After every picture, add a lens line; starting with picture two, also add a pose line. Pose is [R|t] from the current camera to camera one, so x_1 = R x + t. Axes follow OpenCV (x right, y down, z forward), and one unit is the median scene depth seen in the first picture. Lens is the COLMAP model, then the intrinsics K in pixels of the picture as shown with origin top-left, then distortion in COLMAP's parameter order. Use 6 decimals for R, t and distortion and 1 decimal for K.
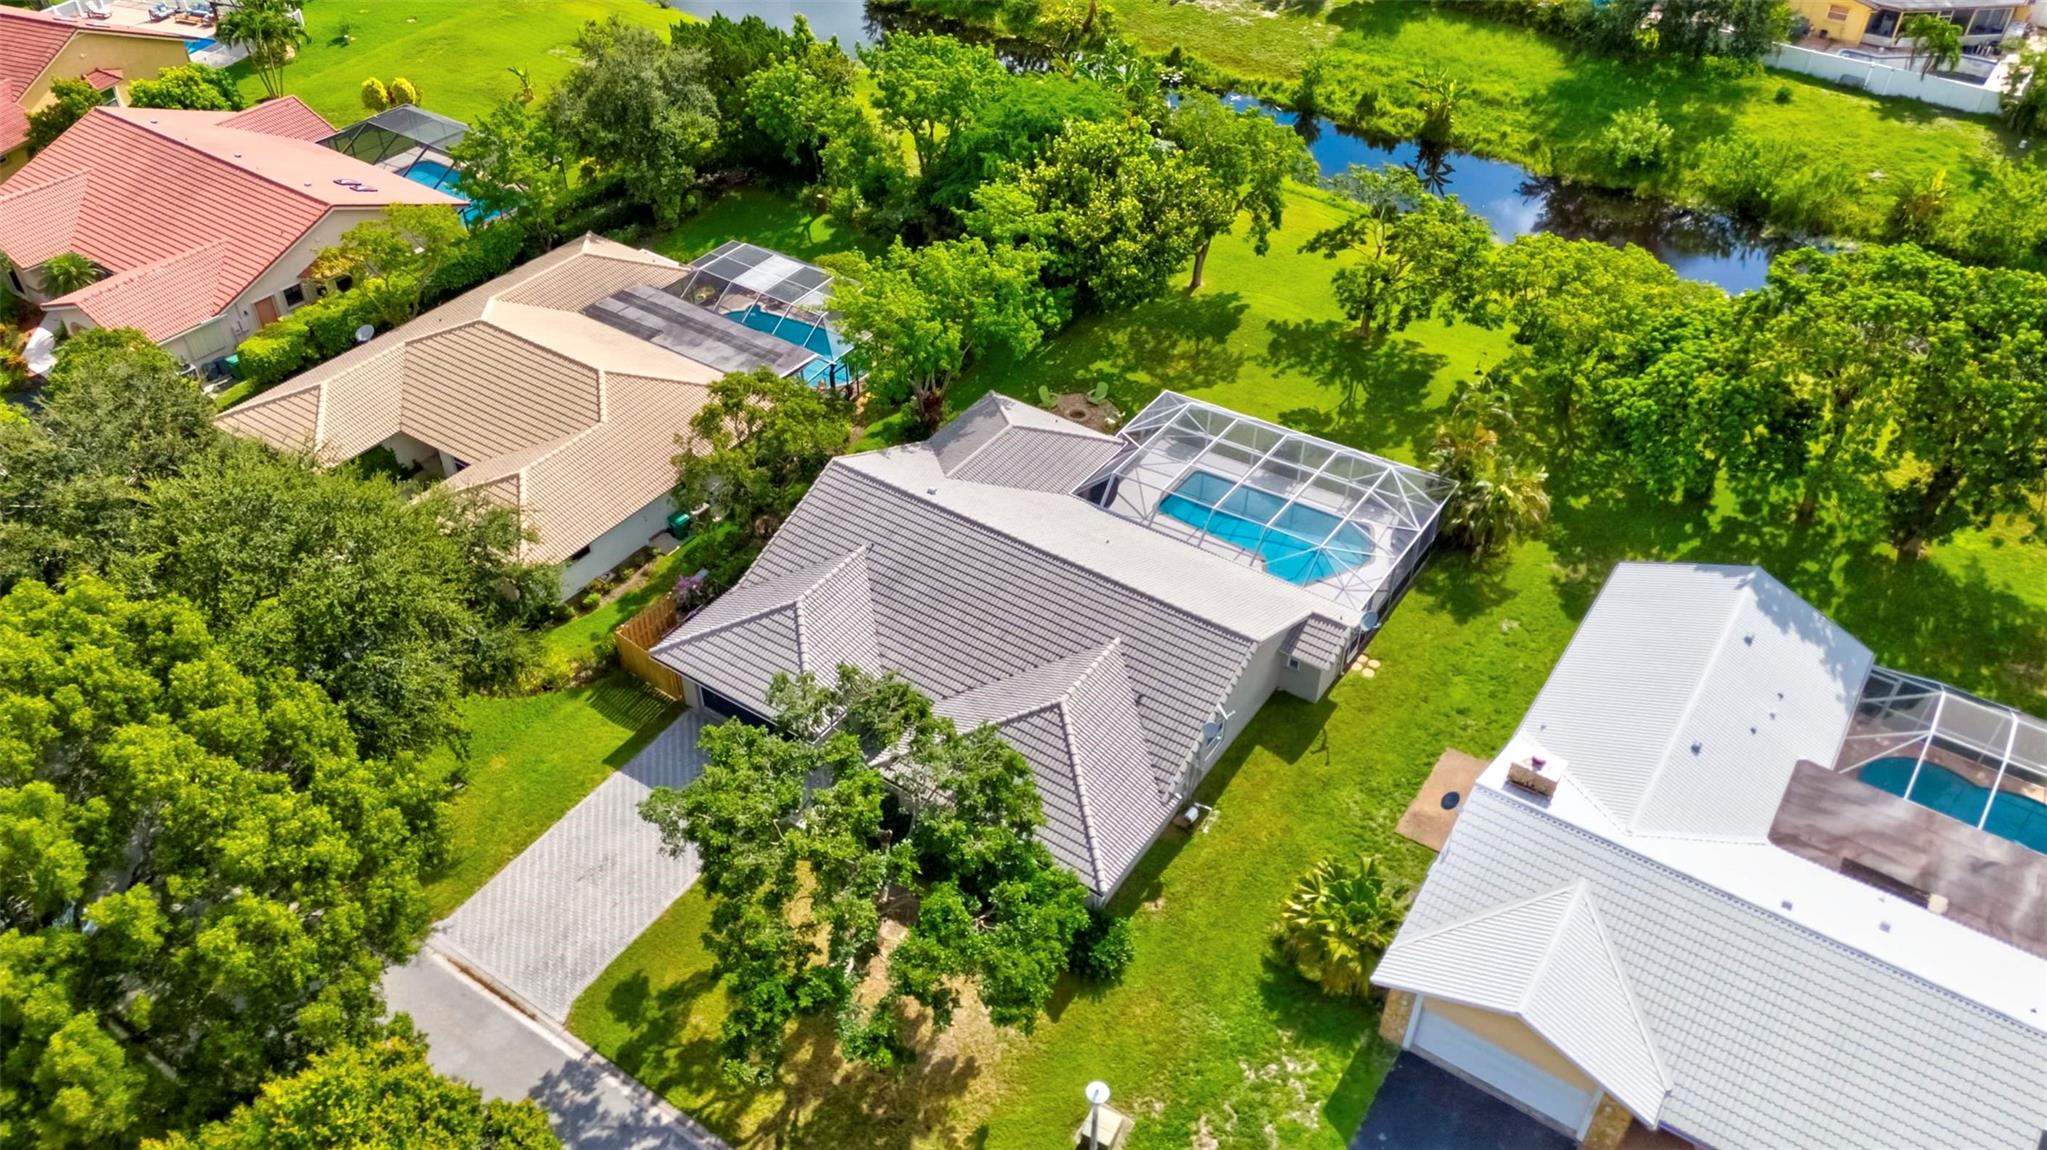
lens RADIAL K [[1501.5, 0, 1024.4], [0, 1501.5, 578.5], [0, 0, 1]] dist [0.068667, -0.049863]
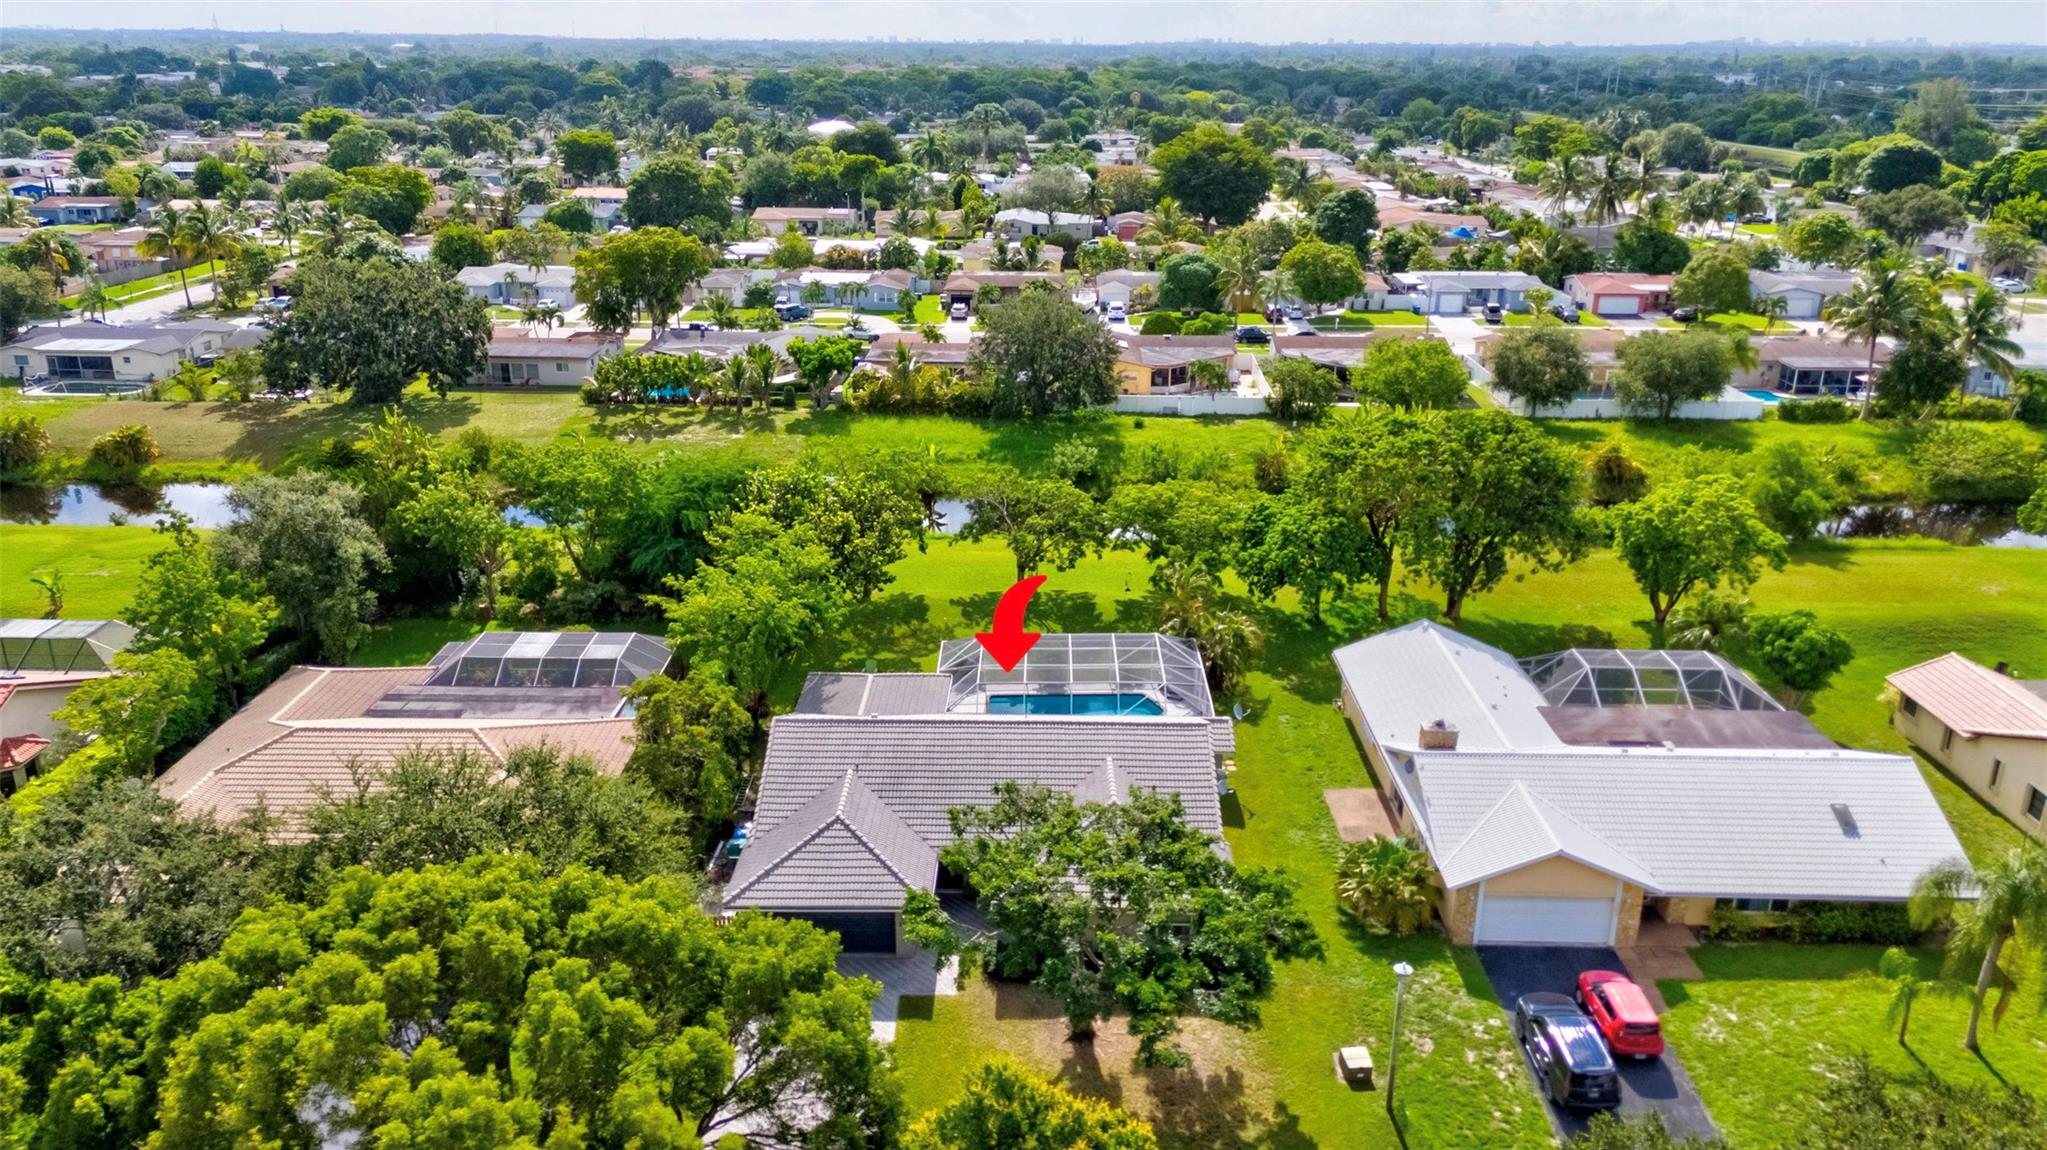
lens RADIAL K [[1499.7, 0, 1023.5], [0, 1499.7, 575.0], [0, 0, 1]] dist [0.093732, -0.084866]
pose [[0.835242, -0.190372, 0.515877, -0.508888], [0.352375, 0.905519, -0.236360, 0.145210], [-0.422140, 0.379200, 0.823410, -0.018992]]
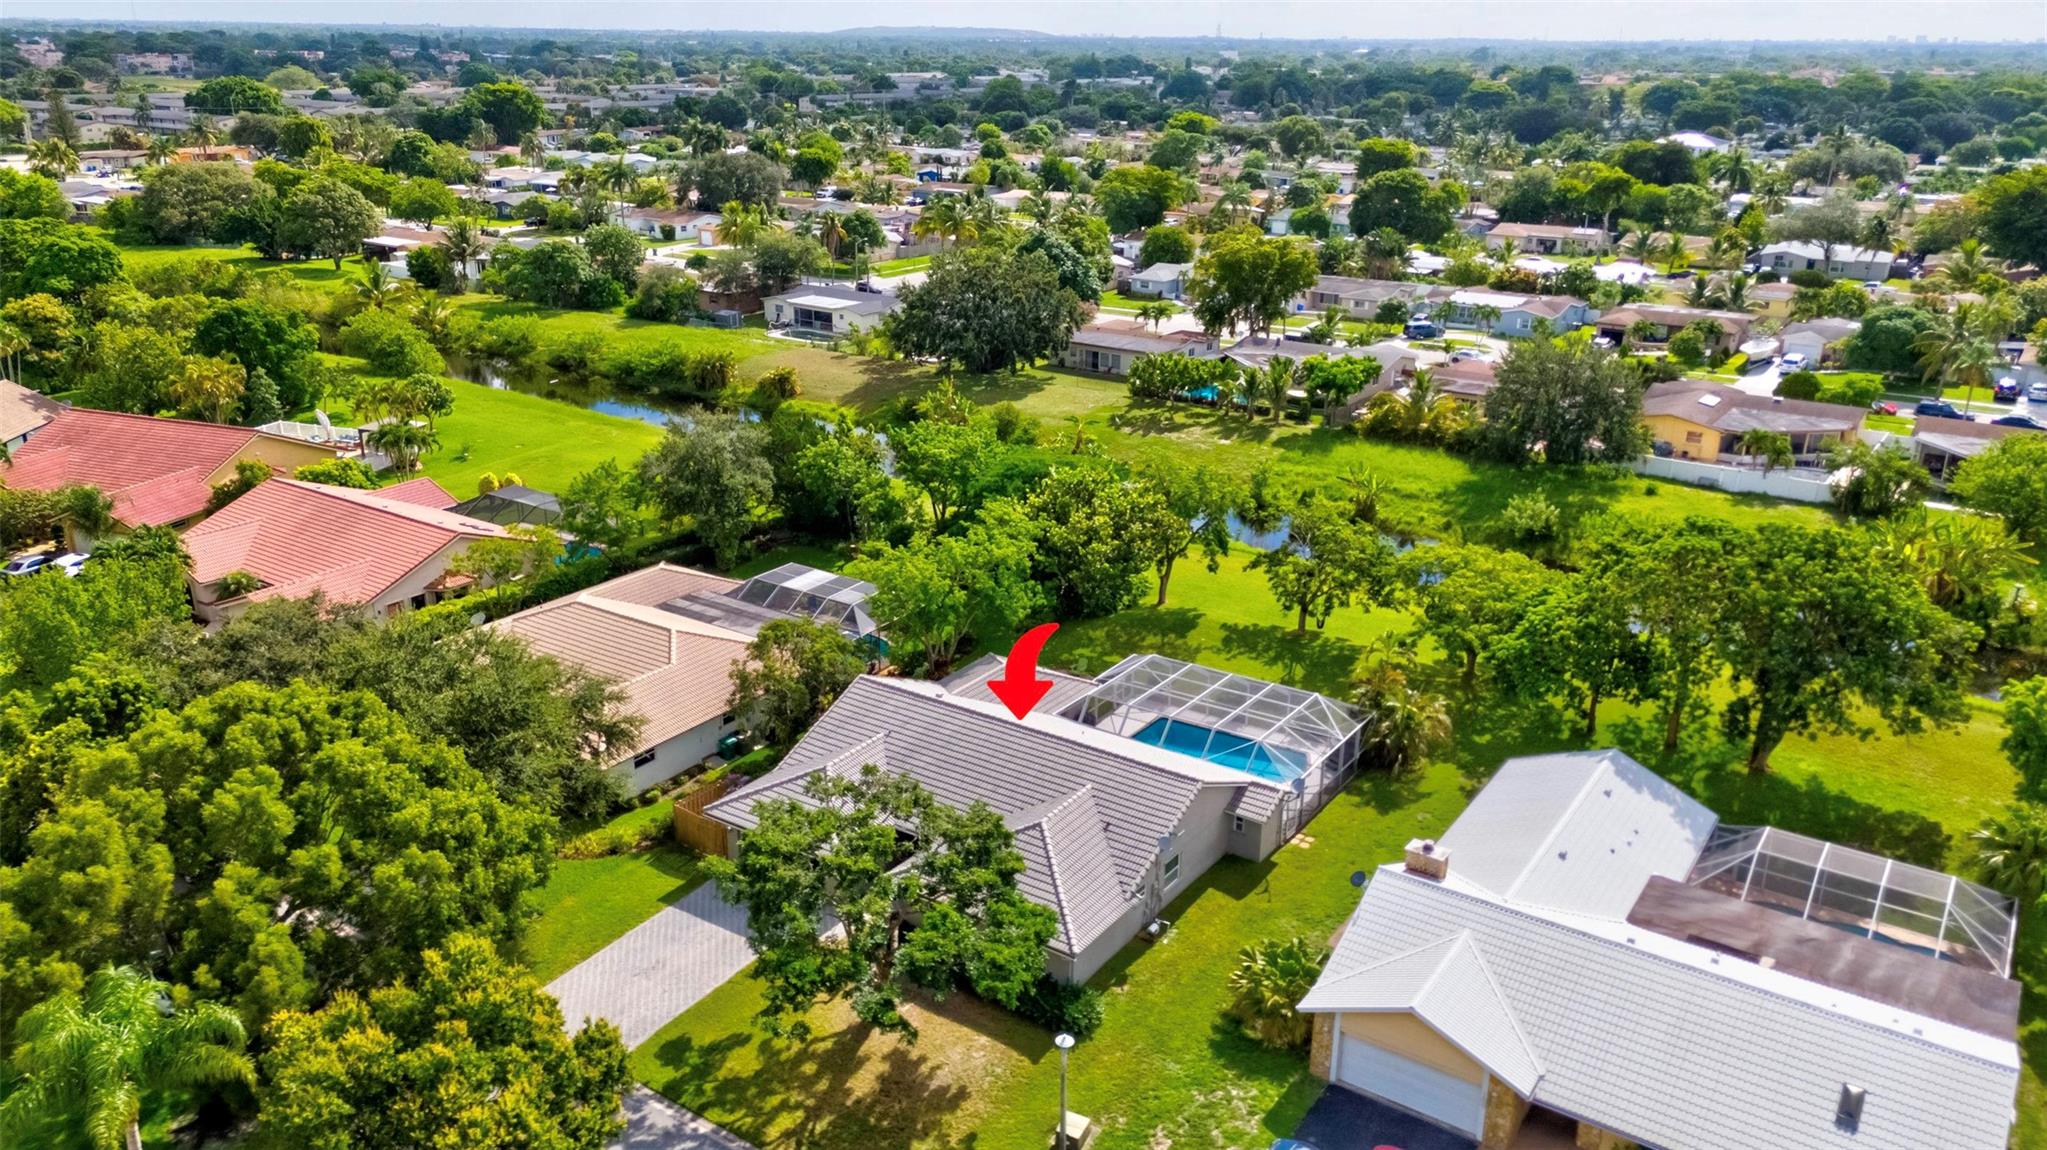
lens RADIAL K [[1499.7, 0, 1023.5], [0, 1499.7, 575.0], [0, 0, 1]] dist [0.093732, -0.084866]
pose [[0.999976, -0.001415, -0.006760, 0.014962], [-0.000953, 0.941134, -0.338031, 0.252416], [0.006841, 0.338029, 0.941111, -0.181912]]
